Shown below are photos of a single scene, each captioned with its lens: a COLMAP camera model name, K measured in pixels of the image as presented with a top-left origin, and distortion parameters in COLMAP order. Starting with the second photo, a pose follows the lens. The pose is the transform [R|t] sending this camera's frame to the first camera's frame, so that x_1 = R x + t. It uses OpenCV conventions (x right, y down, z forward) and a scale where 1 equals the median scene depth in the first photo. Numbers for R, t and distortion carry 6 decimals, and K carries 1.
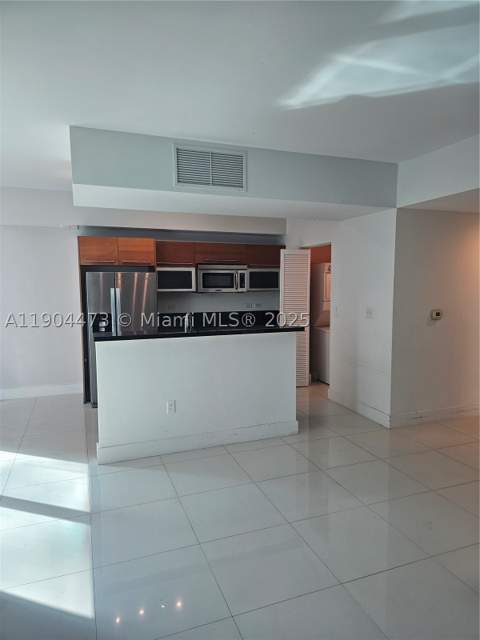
lens RADIAL K [[429.6, 0, 243.8], [0, 429.6, 319.7], [0, 0, 1]] dist [0.047717, -0.037830]
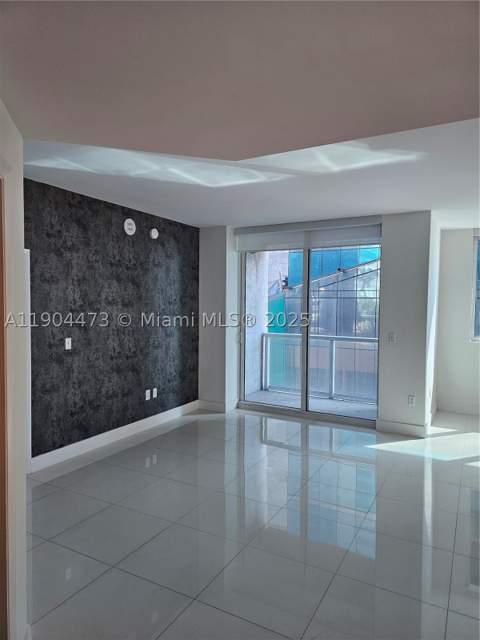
lens RADIAL K [[429.6, 0, 241.0], [0, 429.6, 321.4], [0, 0, 1]] dist [0.047717, -0.037830]
pose [[-0.756866, 0.022006, -0.653199, 0.644268], [-0.071370, 0.990673, 0.116072, -0.084344], [0.649661, 0.134470, -0.748237, 0.849185]]
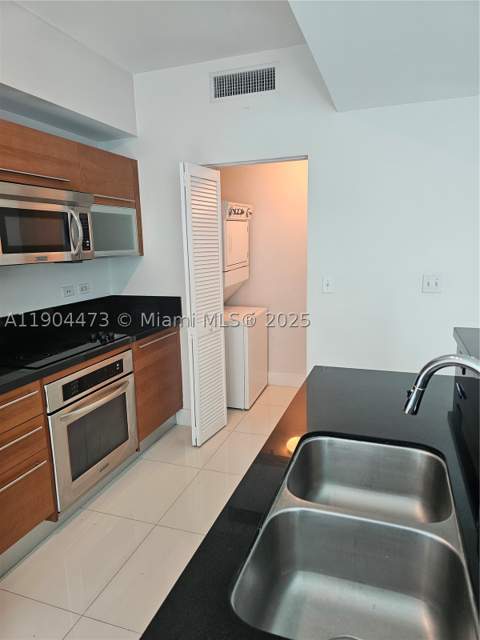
lens RADIAL K [[429.6, 0, 245.8], [0, 429.6, 326.8], [0, 0, 1]] dist [0.047717, -0.037830]
pose [[0.628239, -0.163810, 0.760580, -0.275889], [0.085860, 0.986210, 0.141485, -0.055691], [-0.773268, -0.023583, 0.633640, 0.718814]]
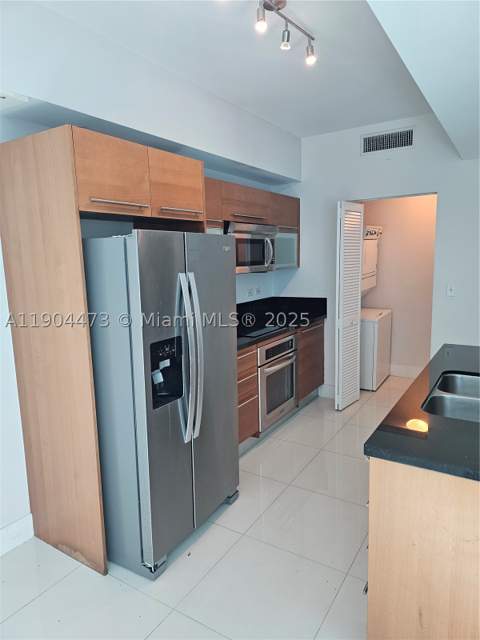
lens RADIAL K [[429.6, 0, 235.2], [0, 429.6, 322.3], [0, 0, 1]] dist [0.047717, -0.037830]
pose [[0.797023, -0.113873, 0.593117, -0.489605], [0.079407, 0.993297, 0.083998, -0.055450], [-0.598706, -0.019850, 0.800723, 0.630587]]
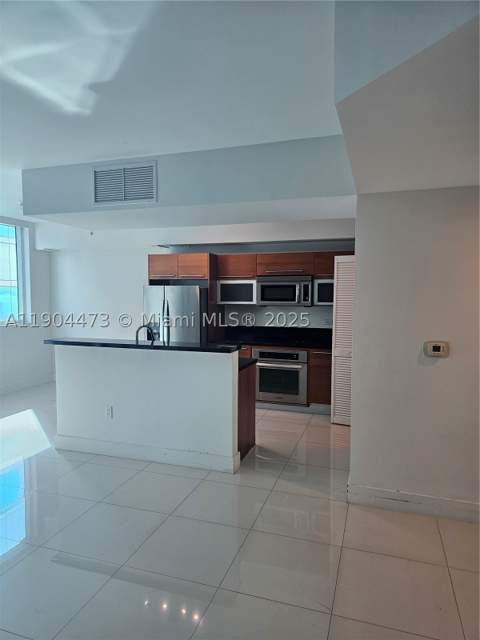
lens RADIAL K [[429.6, 0, 237.5], [0, 429.6, 319.3], [0, 0, 1]] dist [0.047717, -0.037830]
pose [[0.767085, 0.045018, -0.639964, 0.534274], [-0.062264, 0.998050, -0.004424, -0.029238], [0.638517, 0.043240, 0.768392, 0.267496]]
